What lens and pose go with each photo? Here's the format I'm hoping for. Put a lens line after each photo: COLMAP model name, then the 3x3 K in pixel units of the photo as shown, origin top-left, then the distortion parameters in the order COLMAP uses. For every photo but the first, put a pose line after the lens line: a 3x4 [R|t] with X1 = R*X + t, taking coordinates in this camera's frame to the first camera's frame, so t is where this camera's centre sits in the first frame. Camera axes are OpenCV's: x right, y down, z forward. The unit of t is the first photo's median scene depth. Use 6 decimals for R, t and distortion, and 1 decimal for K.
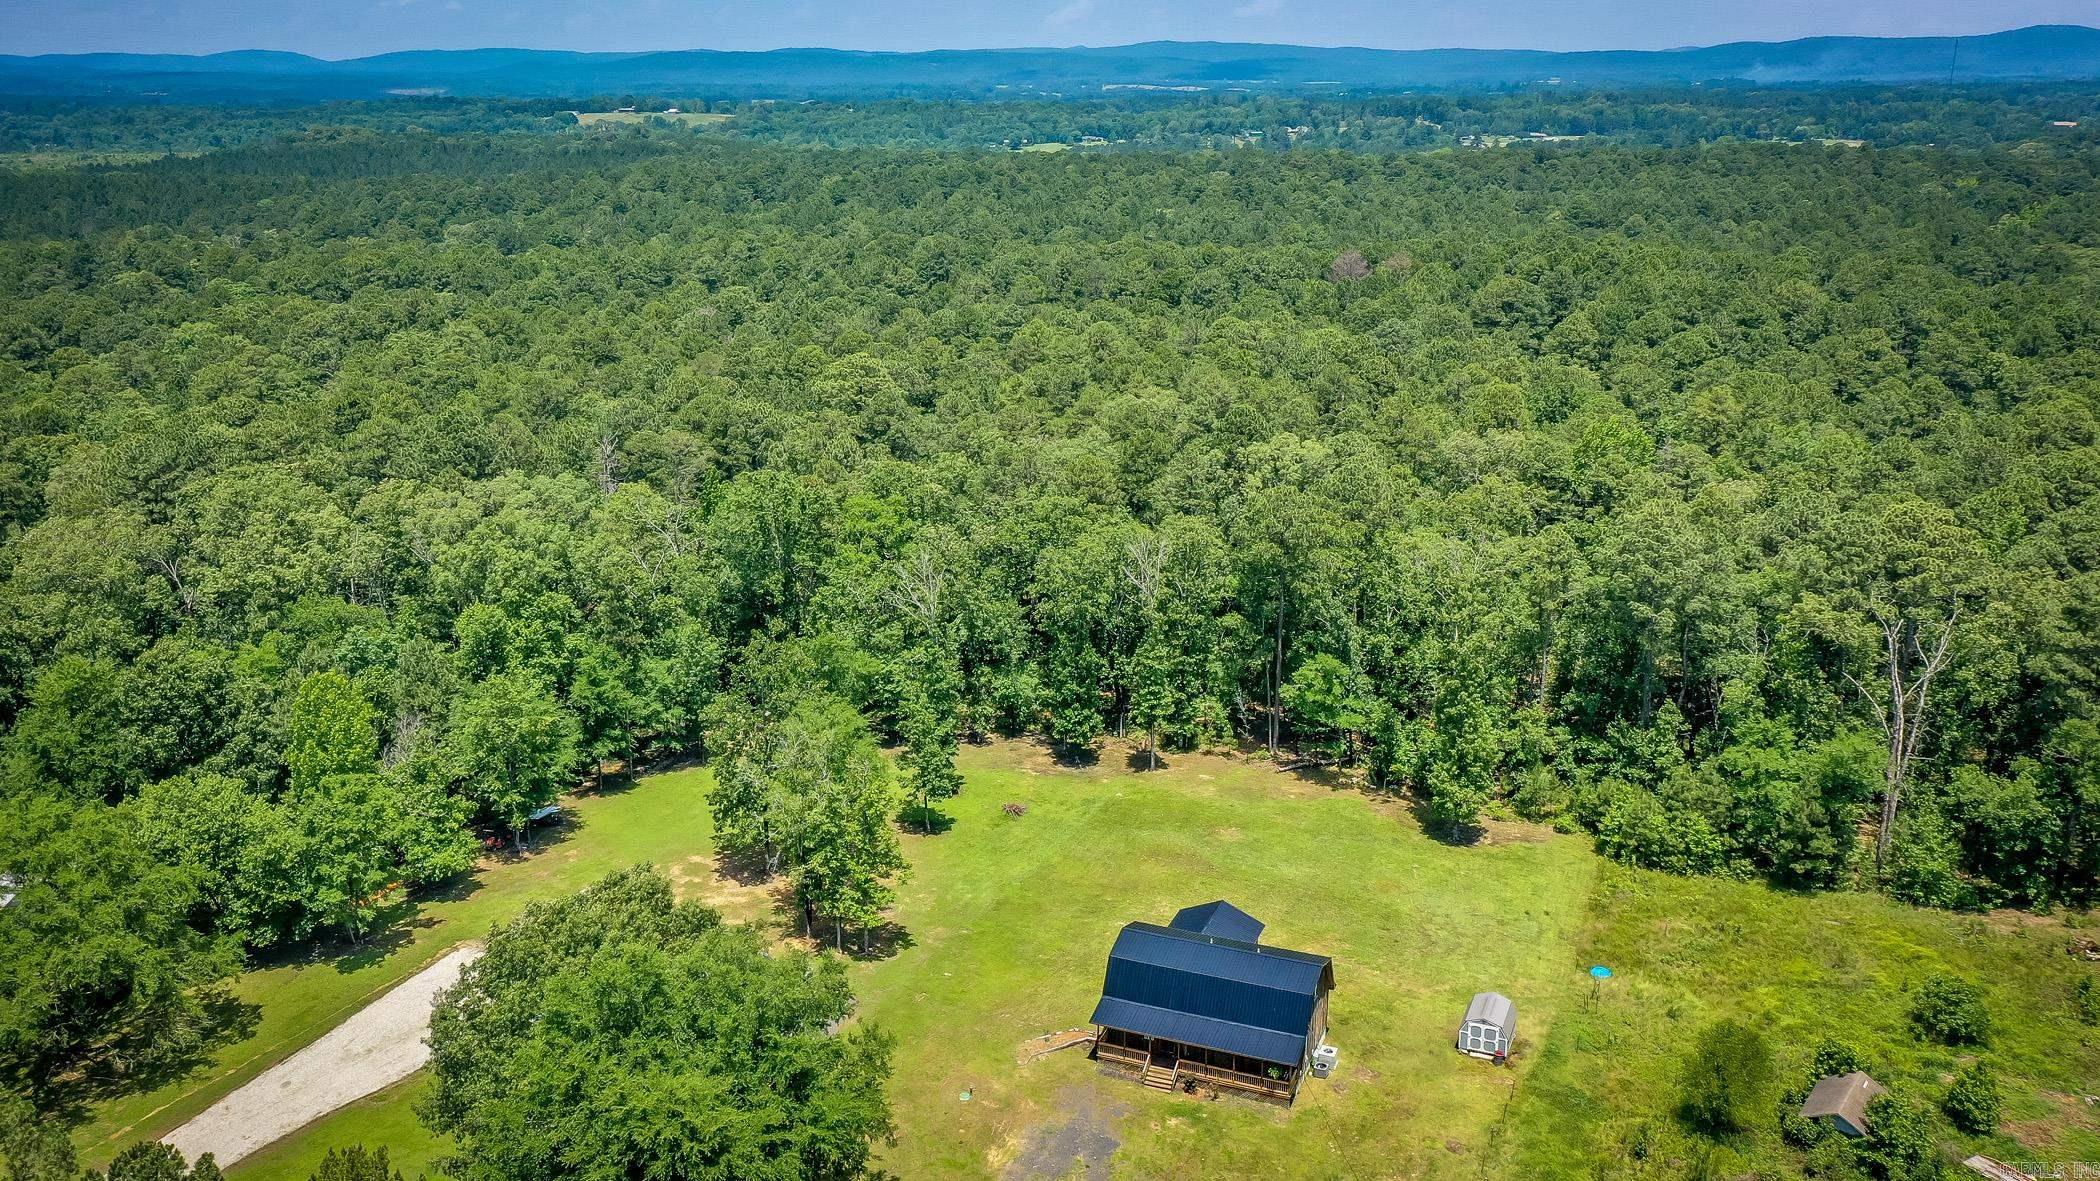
lens RADIAL K [[1748.2, 0, 1050.0], [0, 1748.2, 590.5], [0, 0, 1]] dist [0.018593, 0.000935]
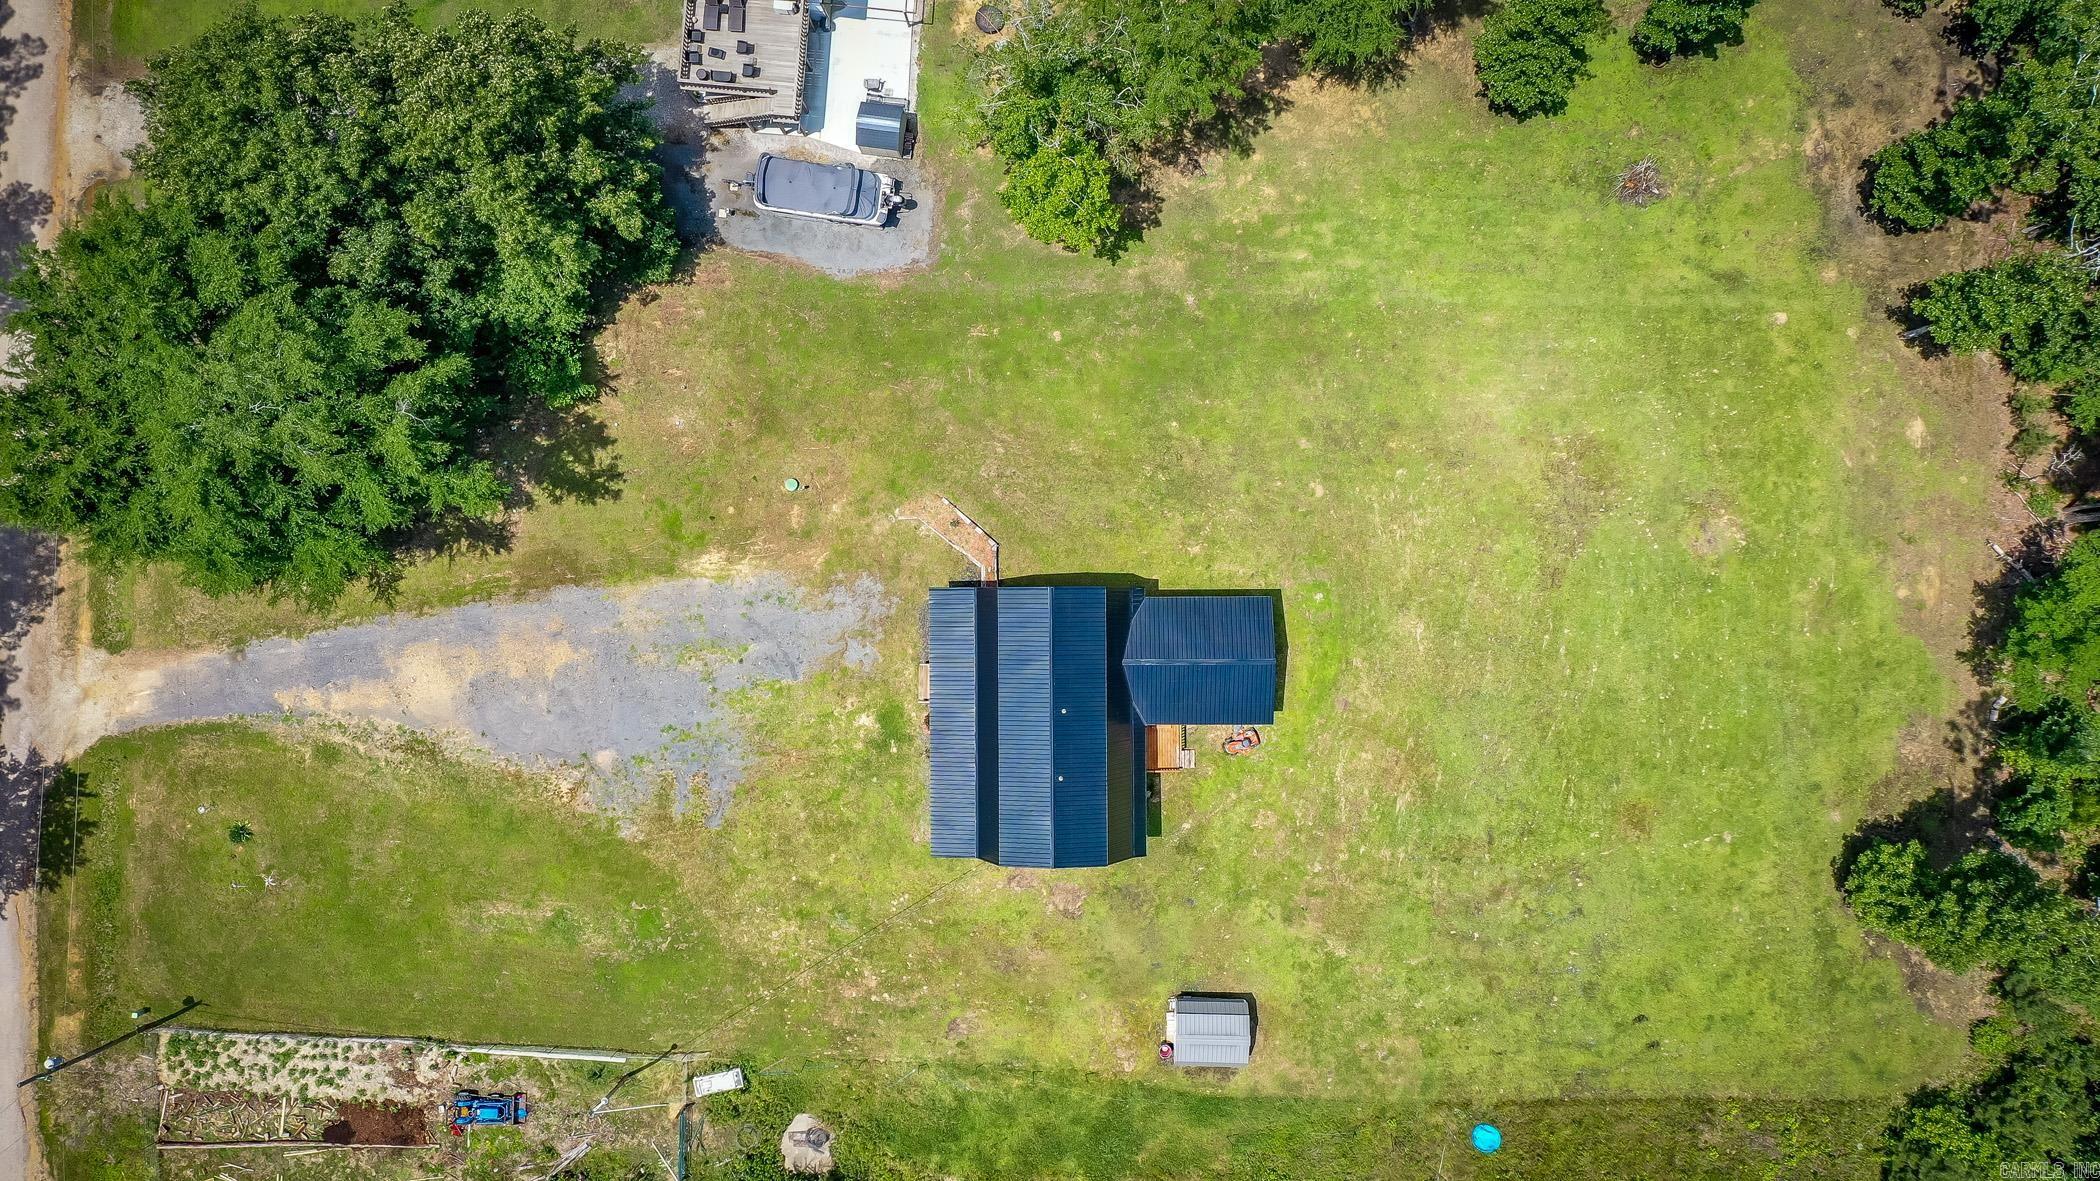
lens RADIAL K [[1677.6, 0, 1050.0], [0, 1677.6, 590.5], [0, 0, 1]] dist [0.020376, 0.009666]
pose [[0.378711, 0.925424, -0.012955, 0.040331], [-0.244743, 0.113635, 0.962906, -0.372160], [0.892569, -0.361493, 0.269526, 0.632633]]
